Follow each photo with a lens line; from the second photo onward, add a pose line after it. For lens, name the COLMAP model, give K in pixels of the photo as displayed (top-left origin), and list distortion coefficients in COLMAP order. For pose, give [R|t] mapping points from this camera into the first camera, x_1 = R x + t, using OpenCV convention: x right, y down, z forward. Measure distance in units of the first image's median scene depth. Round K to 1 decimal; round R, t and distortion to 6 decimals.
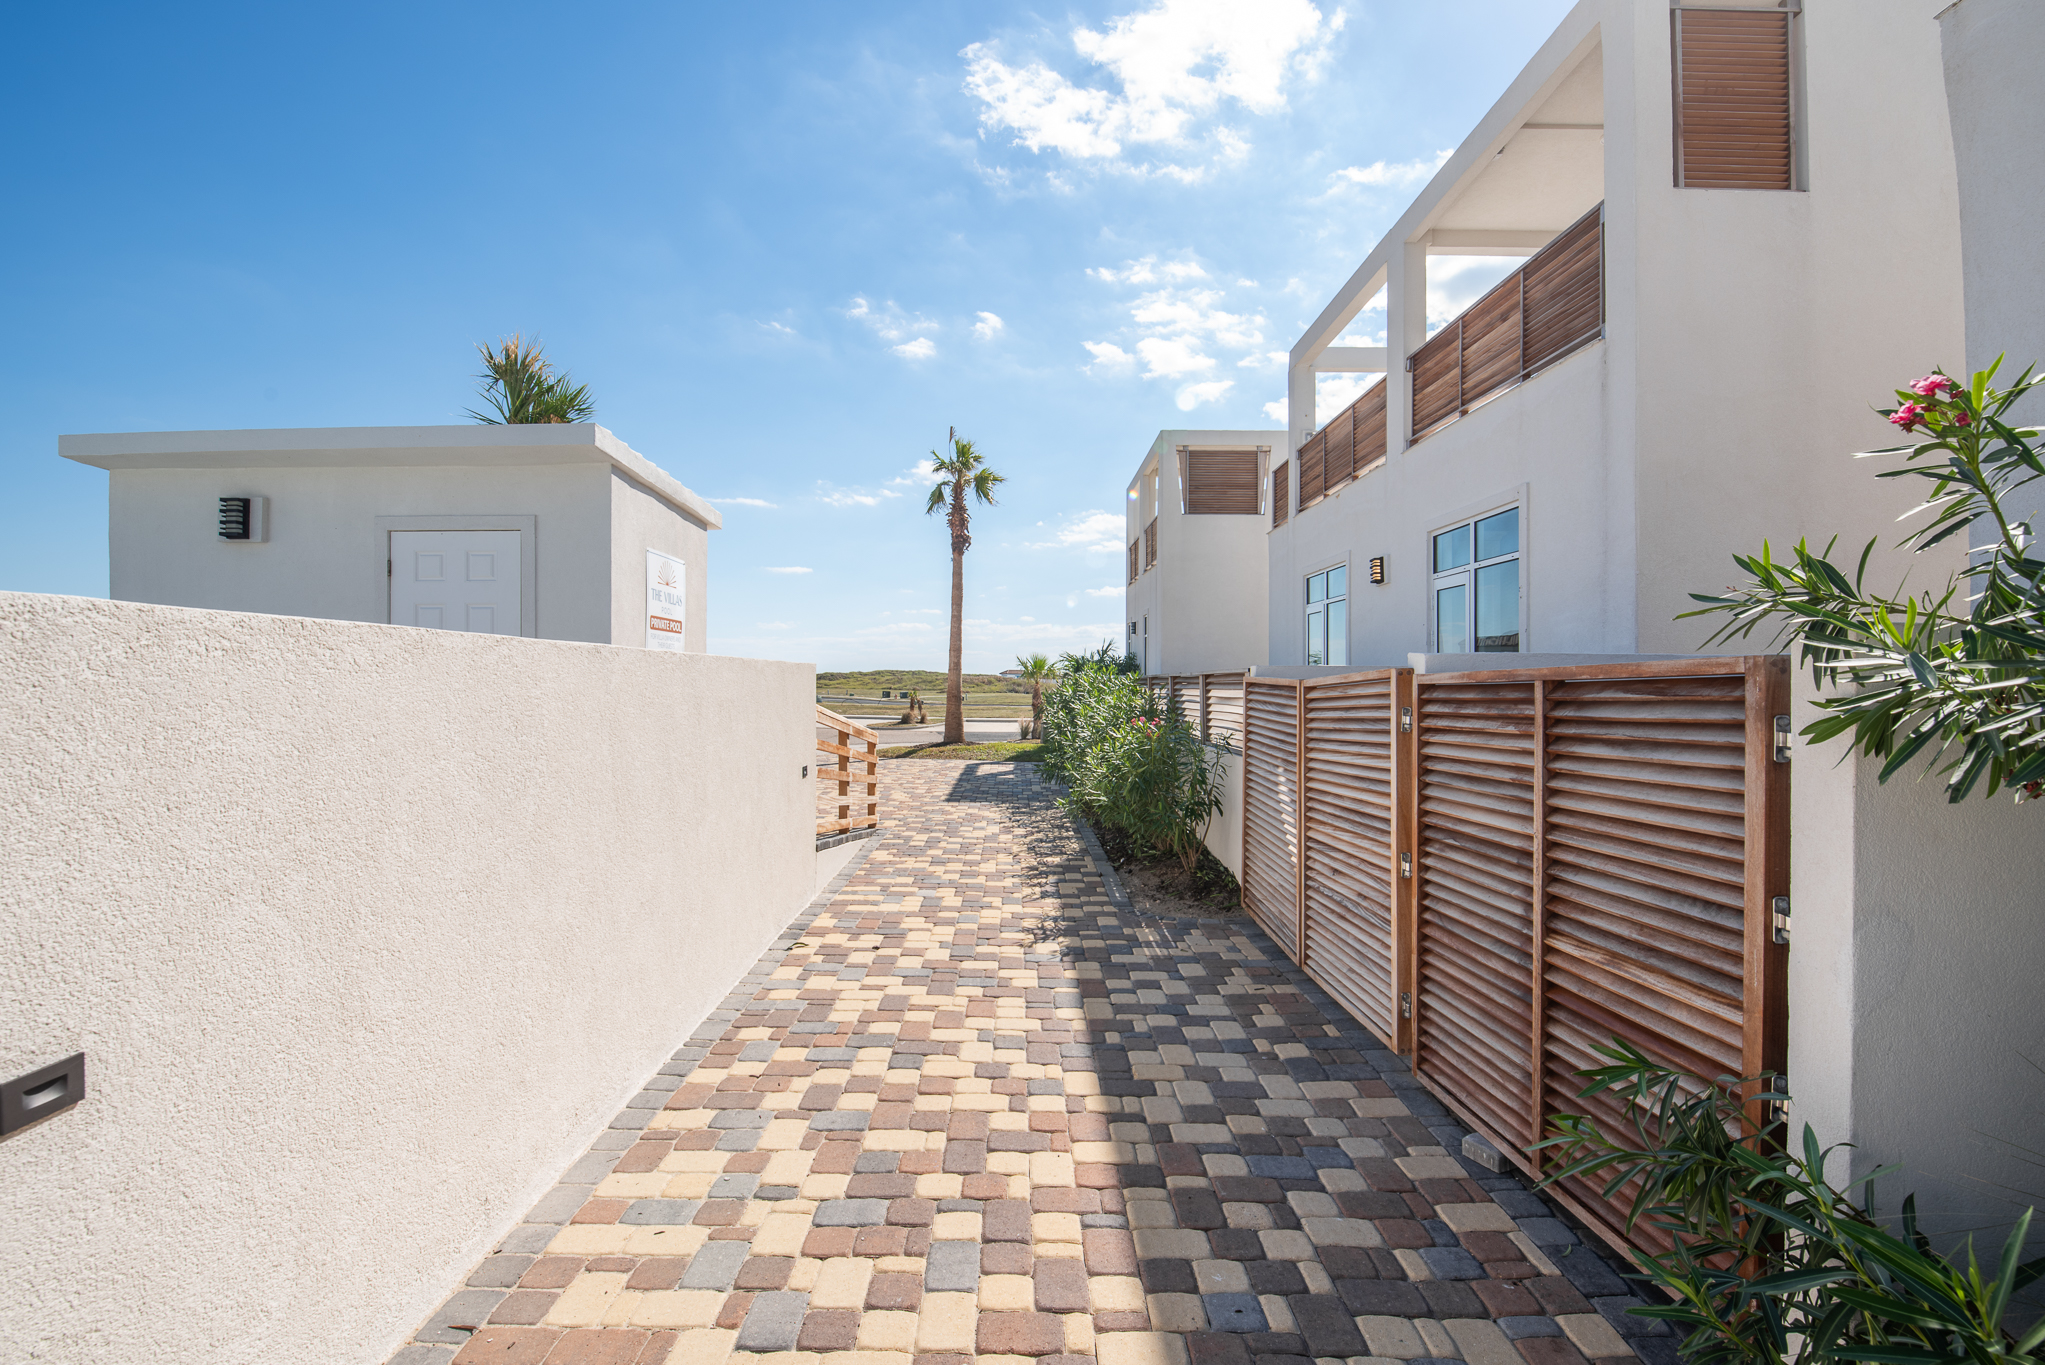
lens RADIAL K [[924.9, 0, 1022.5], [0, 924.9, 682.5], [0, 0, 1]] dist [-0.020202, -0.004874]
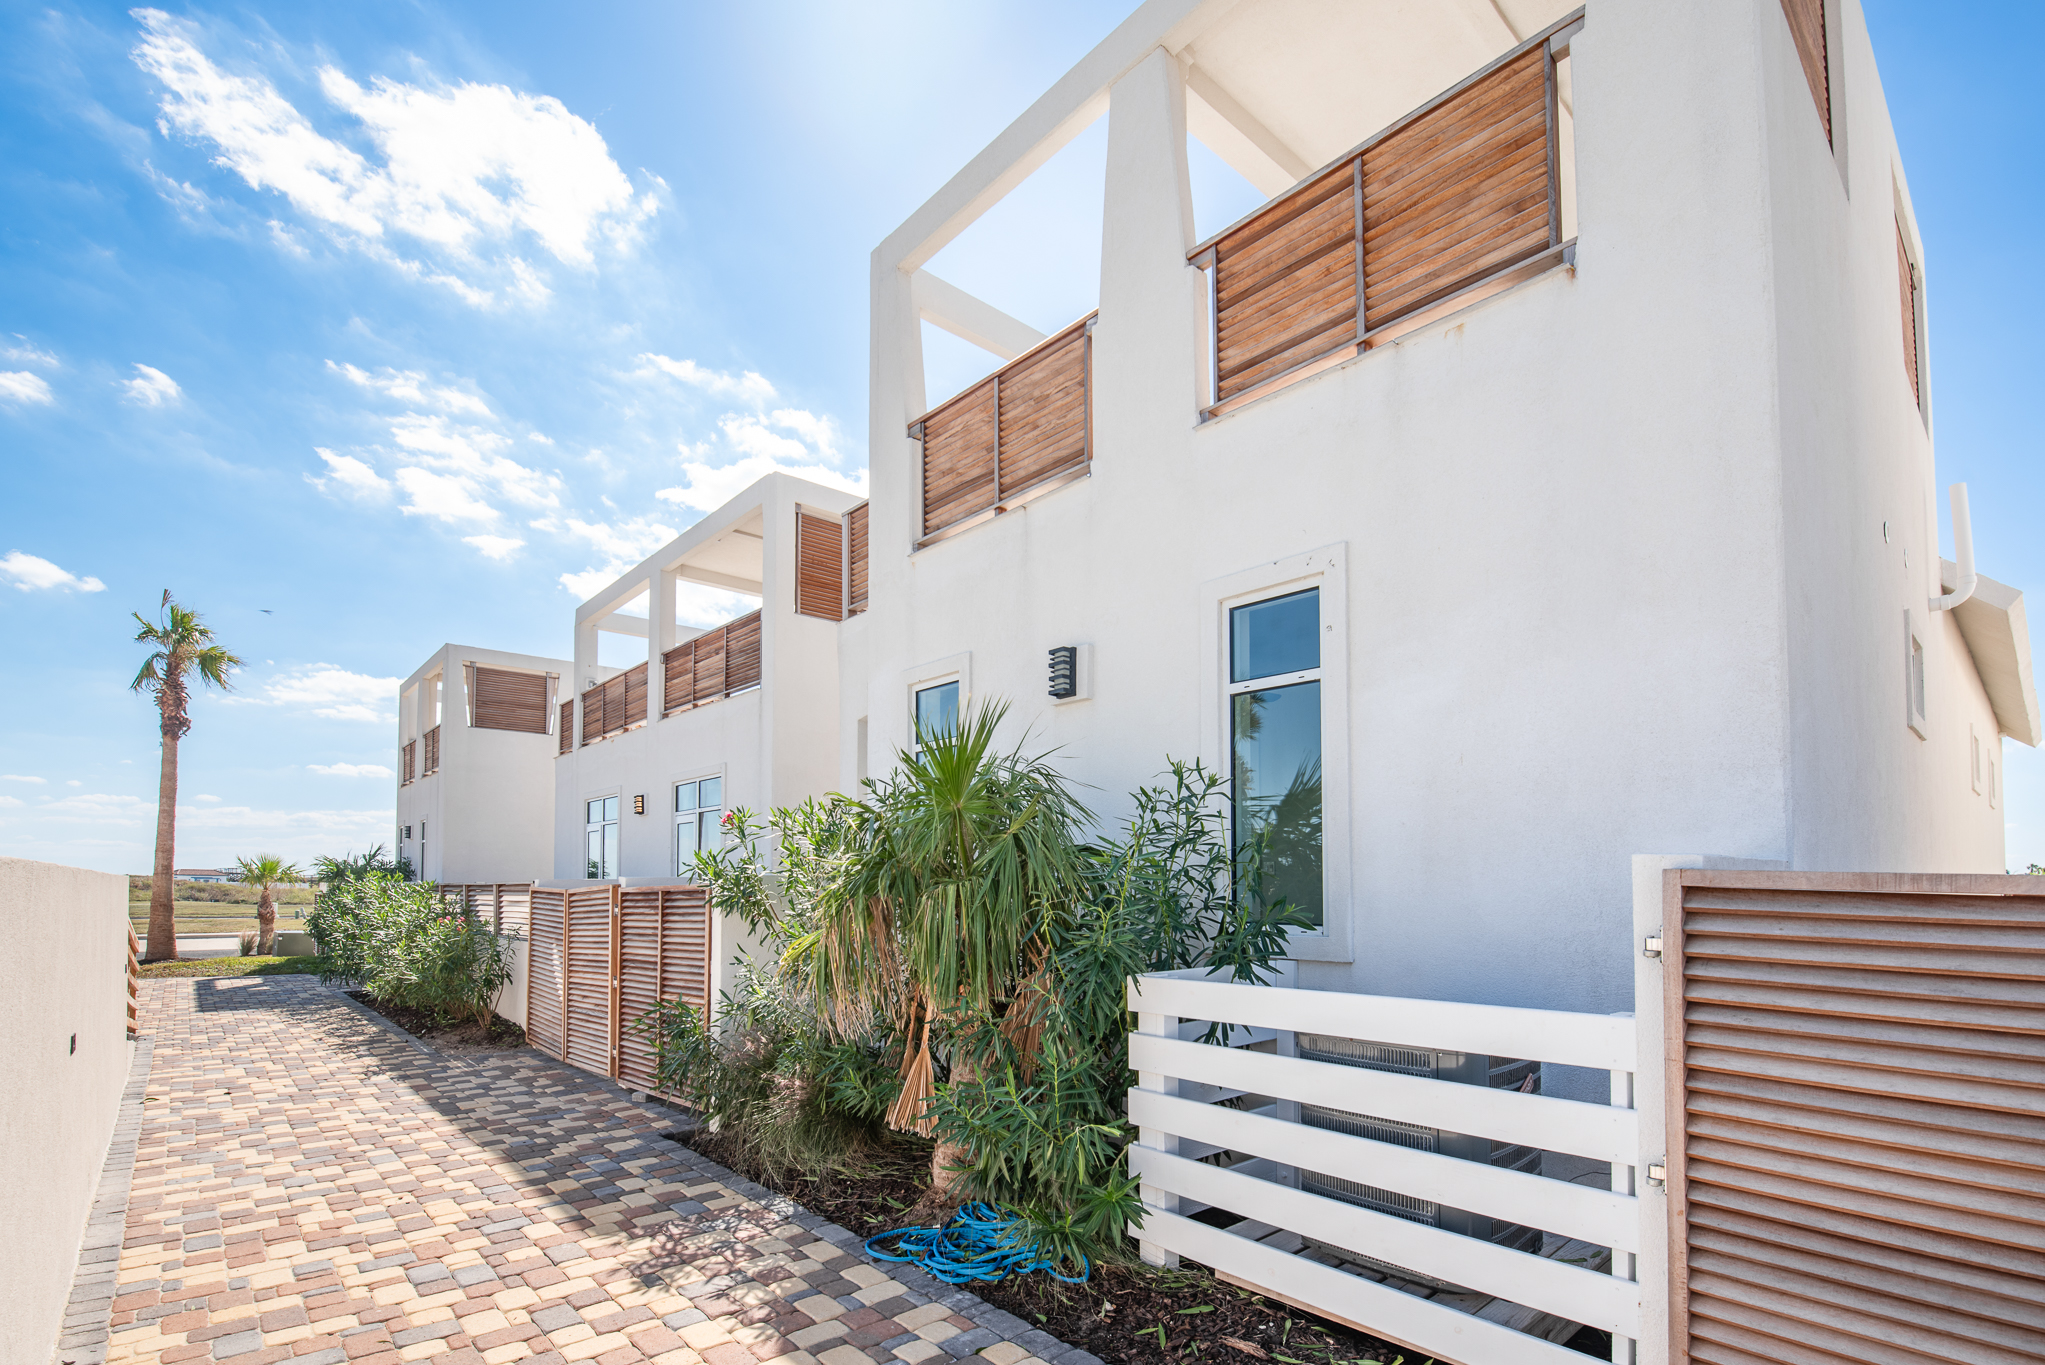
lens RADIAL K [[1003.3, 0, 1019.6], [0, 1003.3, 853.4], [0, 0, 1]] dist [-0.000943, -0.000831]
pose [[0.772195, 0.017582, 0.635142, -0.102538], [0.002611, 0.999521, -0.030843, -0.004543], [-0.635380, 0.025475, 0.771779, -0.431369]]
